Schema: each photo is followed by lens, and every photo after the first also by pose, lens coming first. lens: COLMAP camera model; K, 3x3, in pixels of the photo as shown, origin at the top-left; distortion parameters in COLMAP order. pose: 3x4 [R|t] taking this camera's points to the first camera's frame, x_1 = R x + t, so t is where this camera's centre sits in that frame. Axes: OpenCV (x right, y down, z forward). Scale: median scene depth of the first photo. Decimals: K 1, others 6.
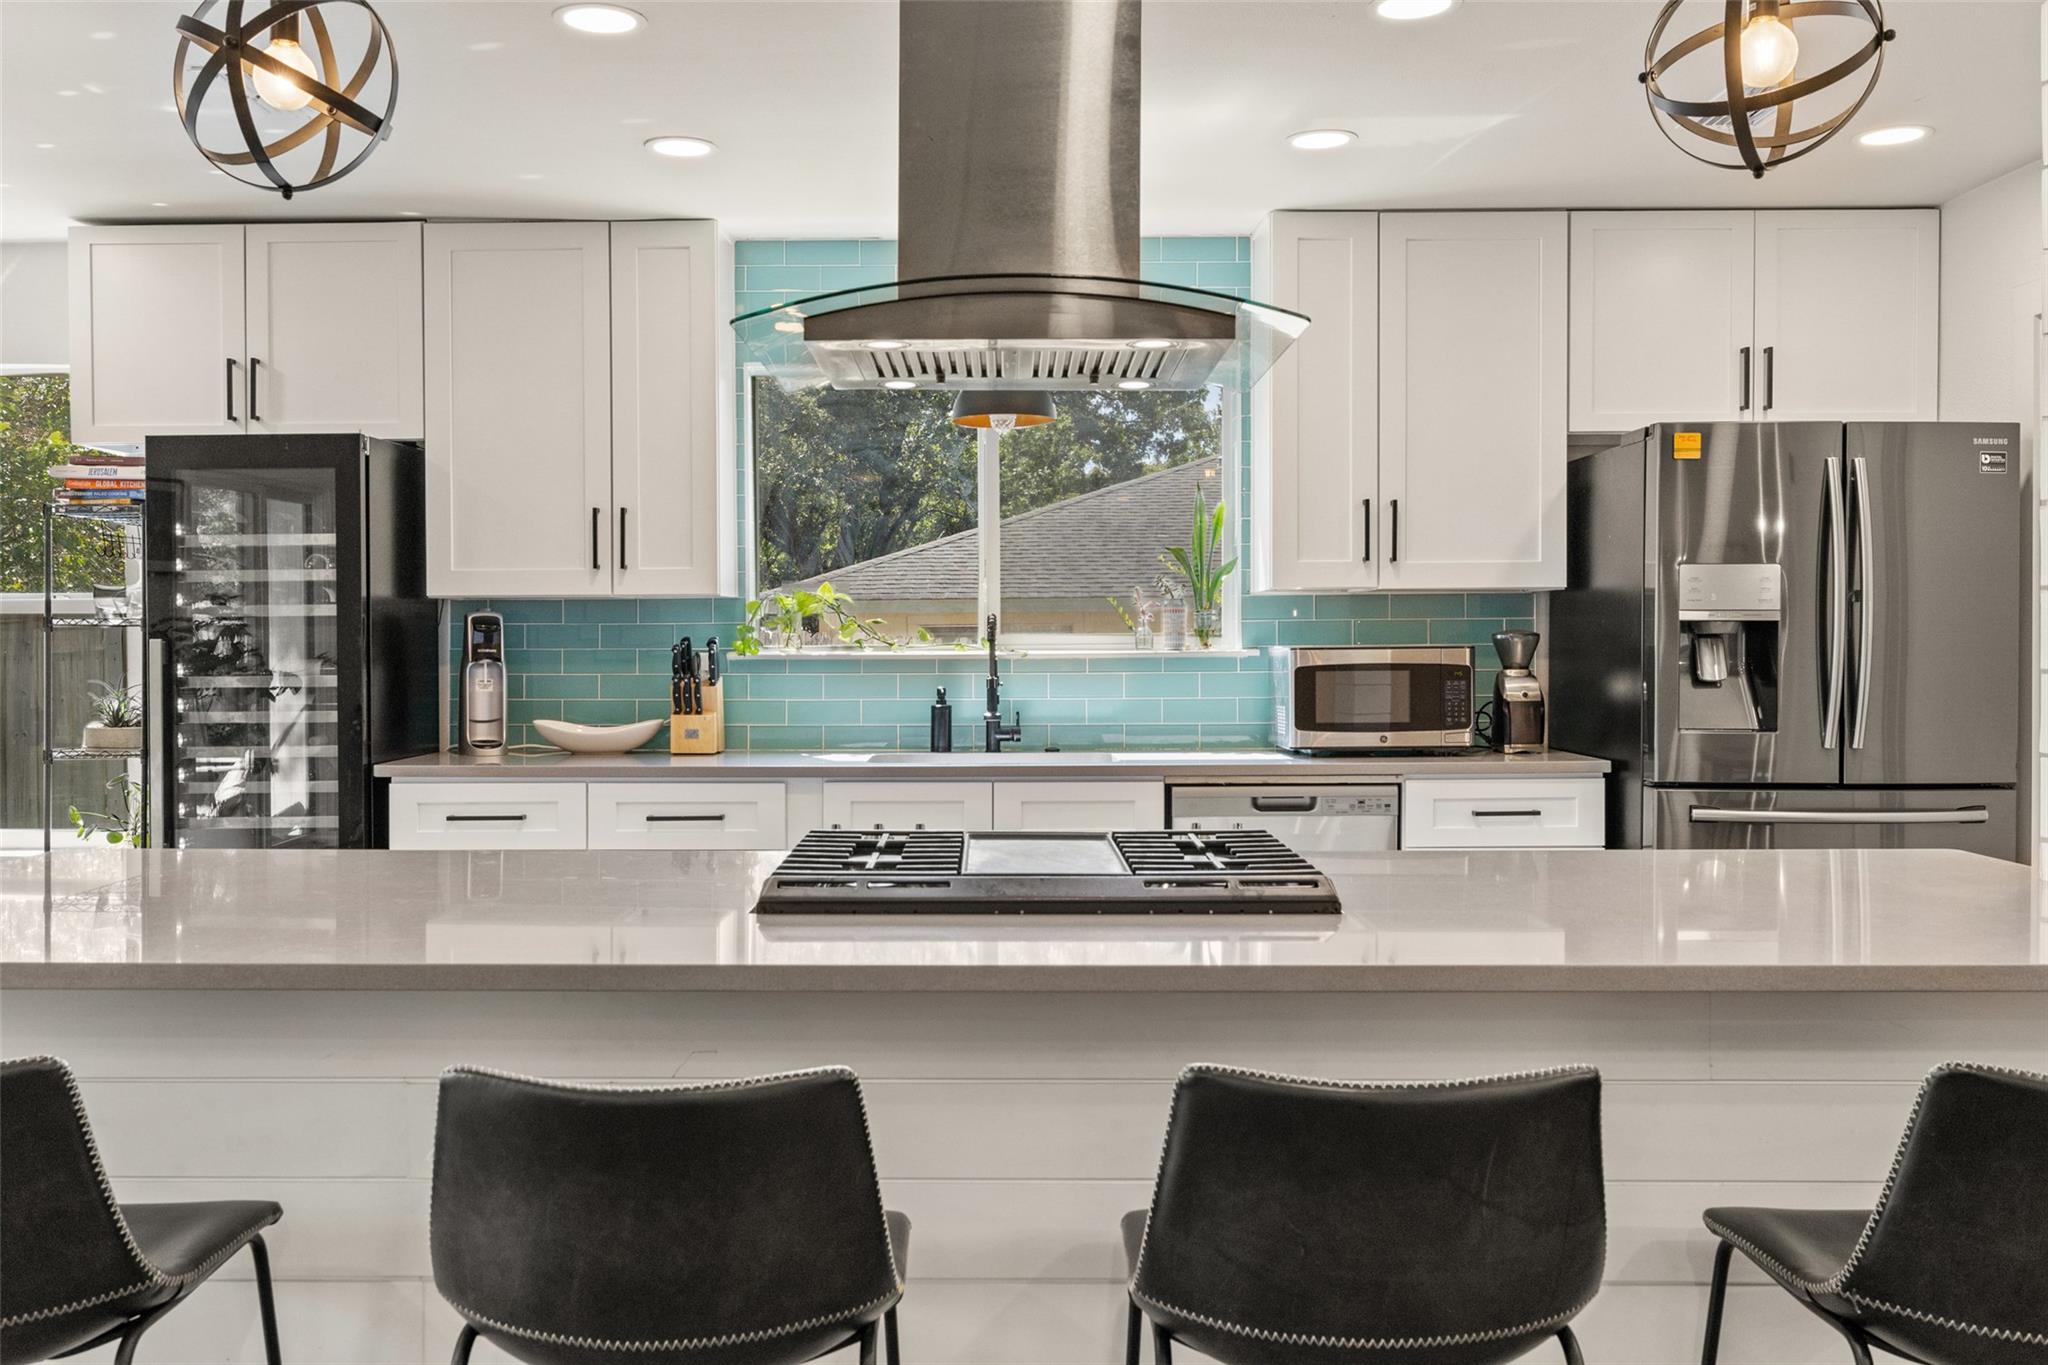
lens RADIAL K [[1761.0, 0, 965.5], [0, 1761.0, 626.8], [0, 0, 1]] dist [-0.003114, 0.006735]
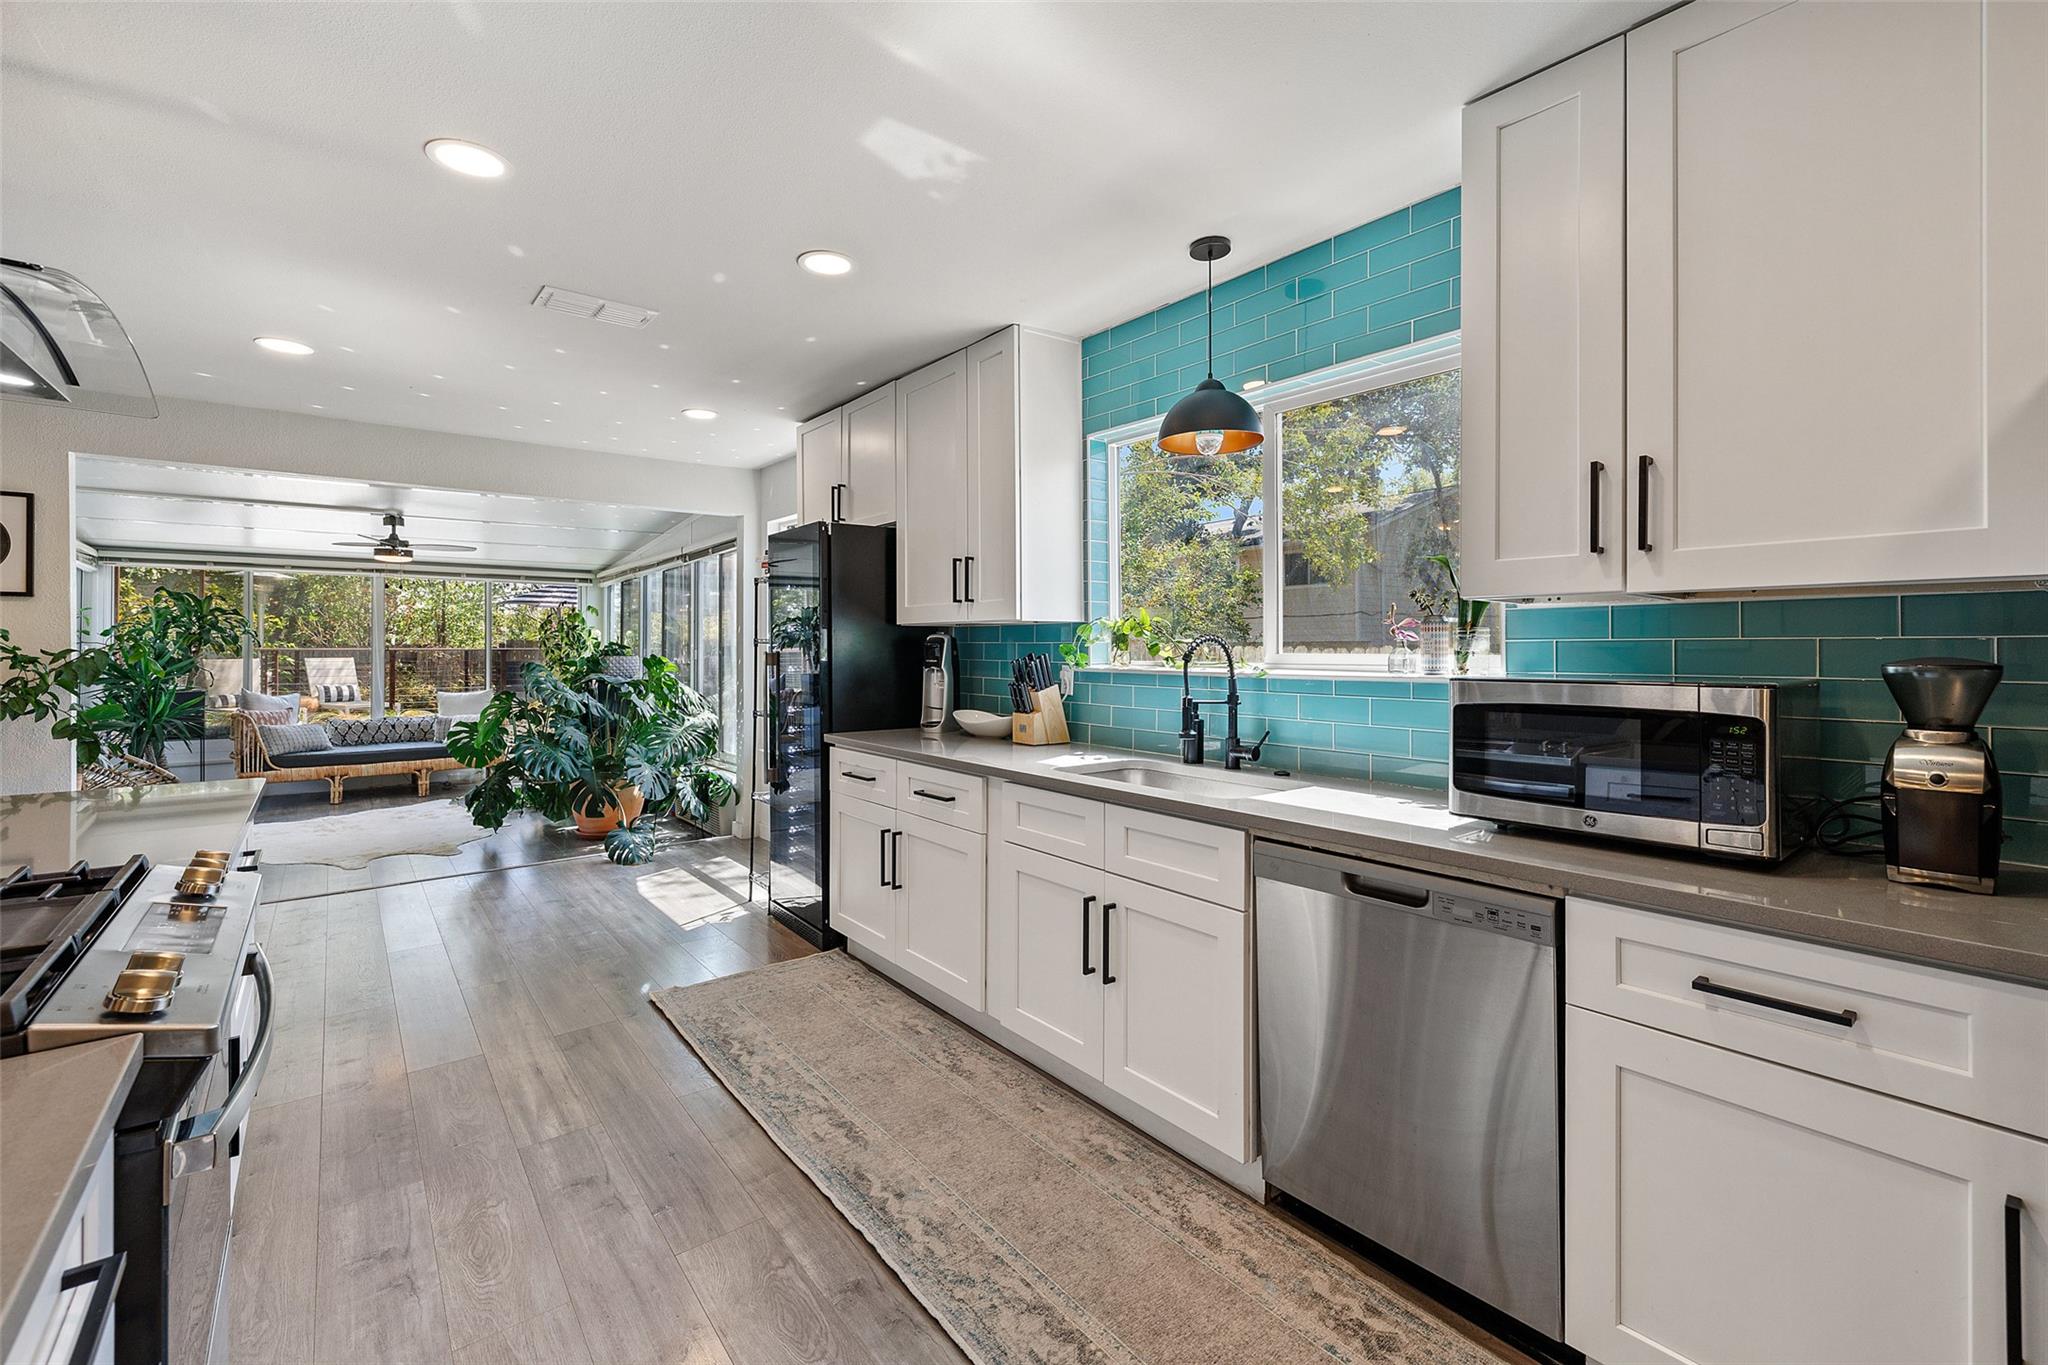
lens RADIAL K [[865.5, 0, 1028.2], [0, 865.5, 642.2], [0, 0, 1]] dist [-0.002897, 0.001317]
pose [[0.649276, 0.001472, -0.760552, 0.332605], [-0.001410, 0.999999, 0.000732, -0.002426], [0.760552, 0.000597, 0.649277, 0.607115]]
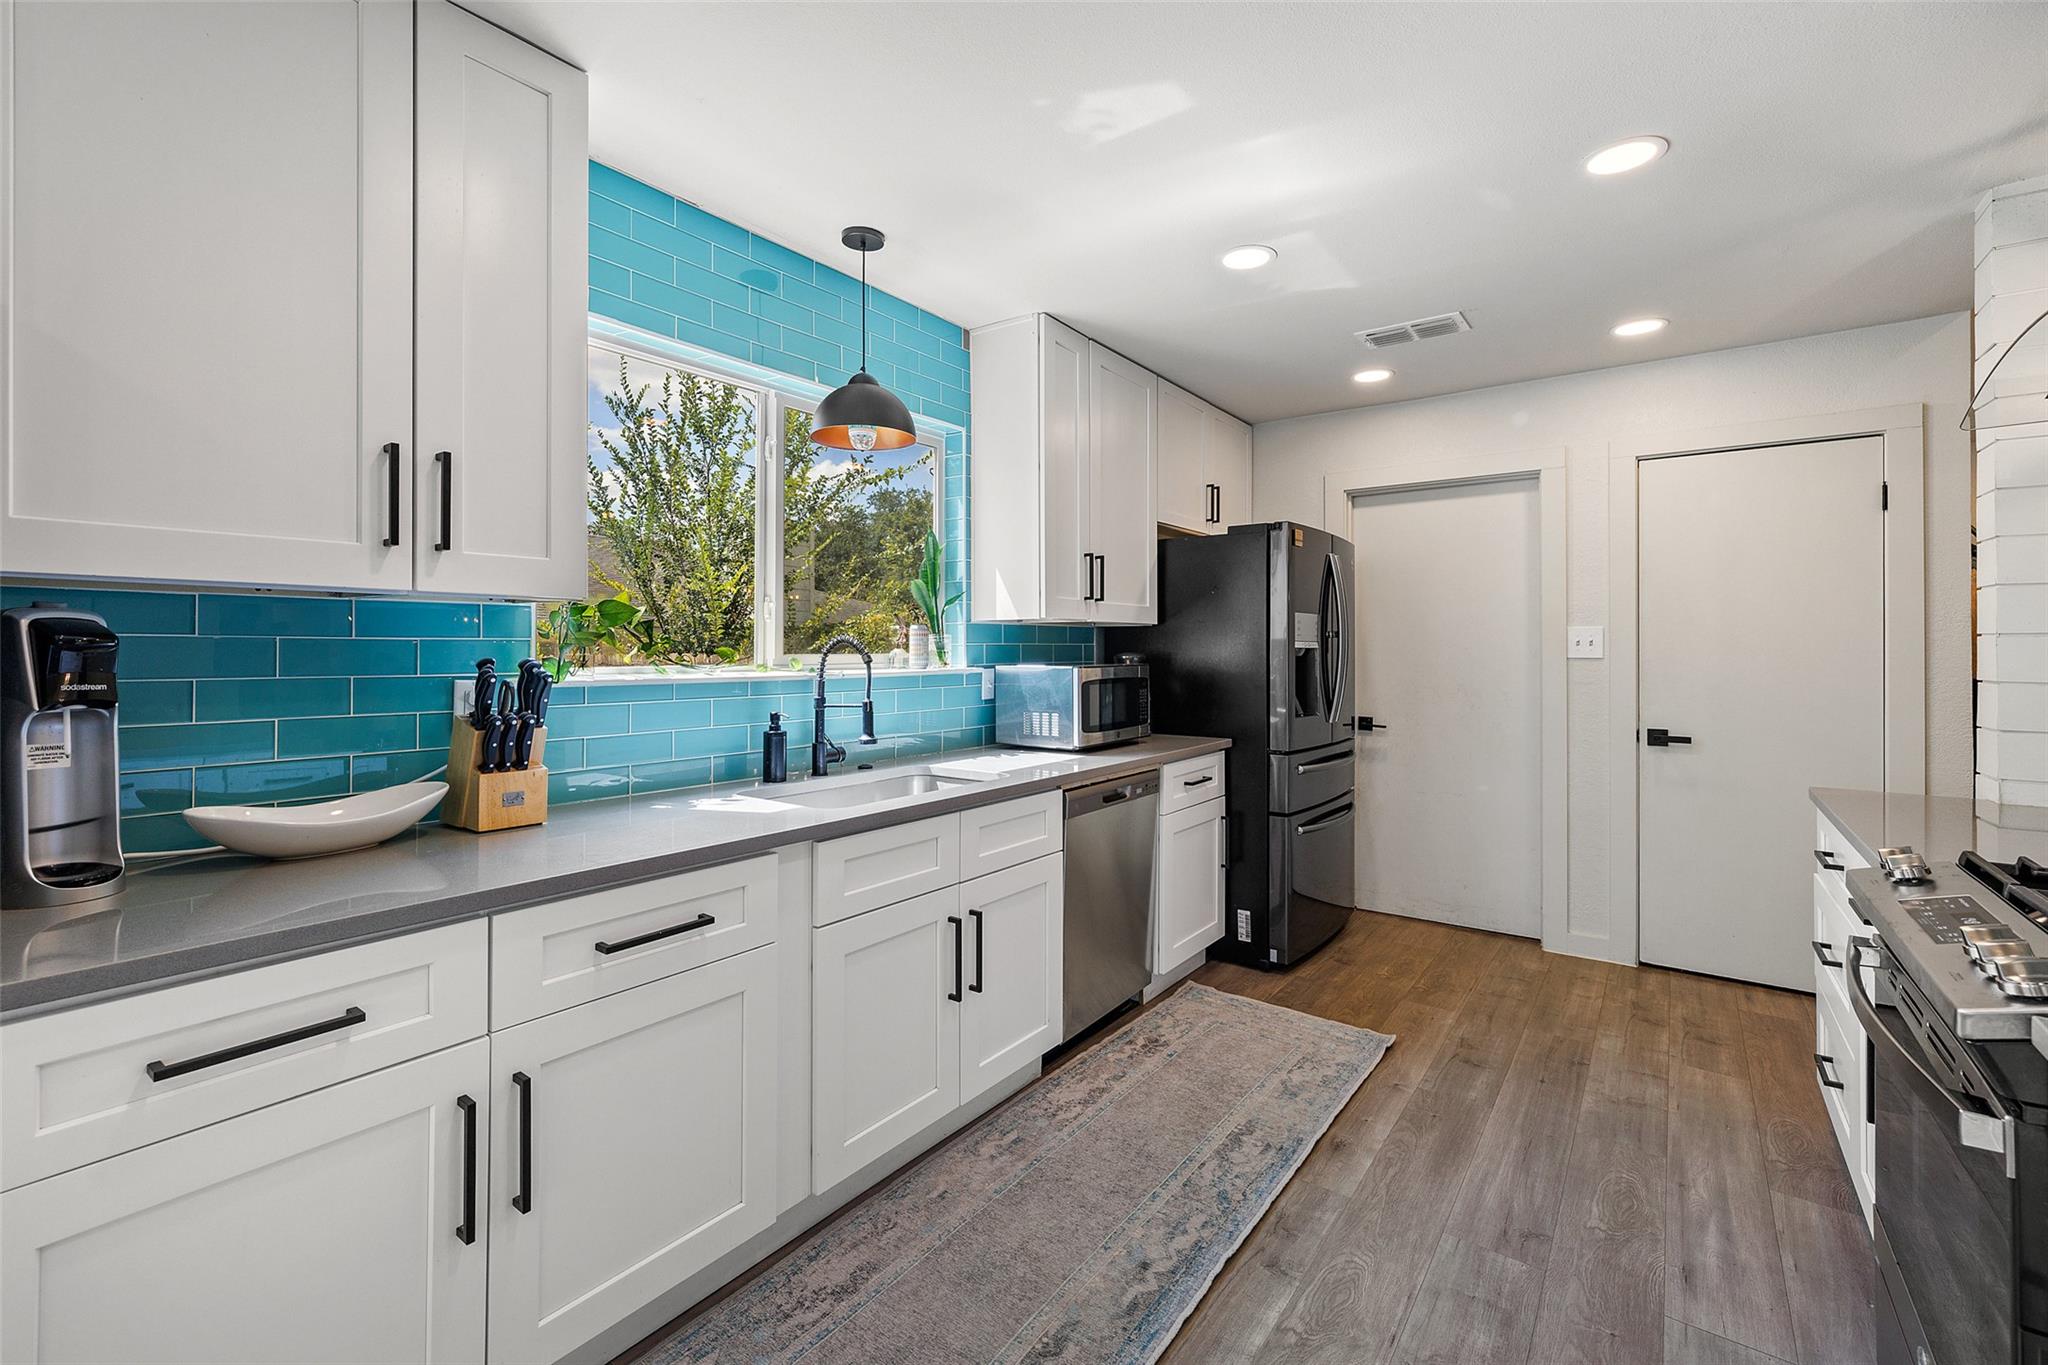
lens RADIAL K [[865.5, 0, 1019.1], [0, 865.5, 641.6], [0, 0, 1]] dist [-0.002897, 0.001317]
pose [[0.577975, 0.013051, 0.815950, -0.324597], [-0.008964, 0.999913, -0.009644, 0.000598], [-0.816005, -0.001740, 0.578042, 0.657712]]
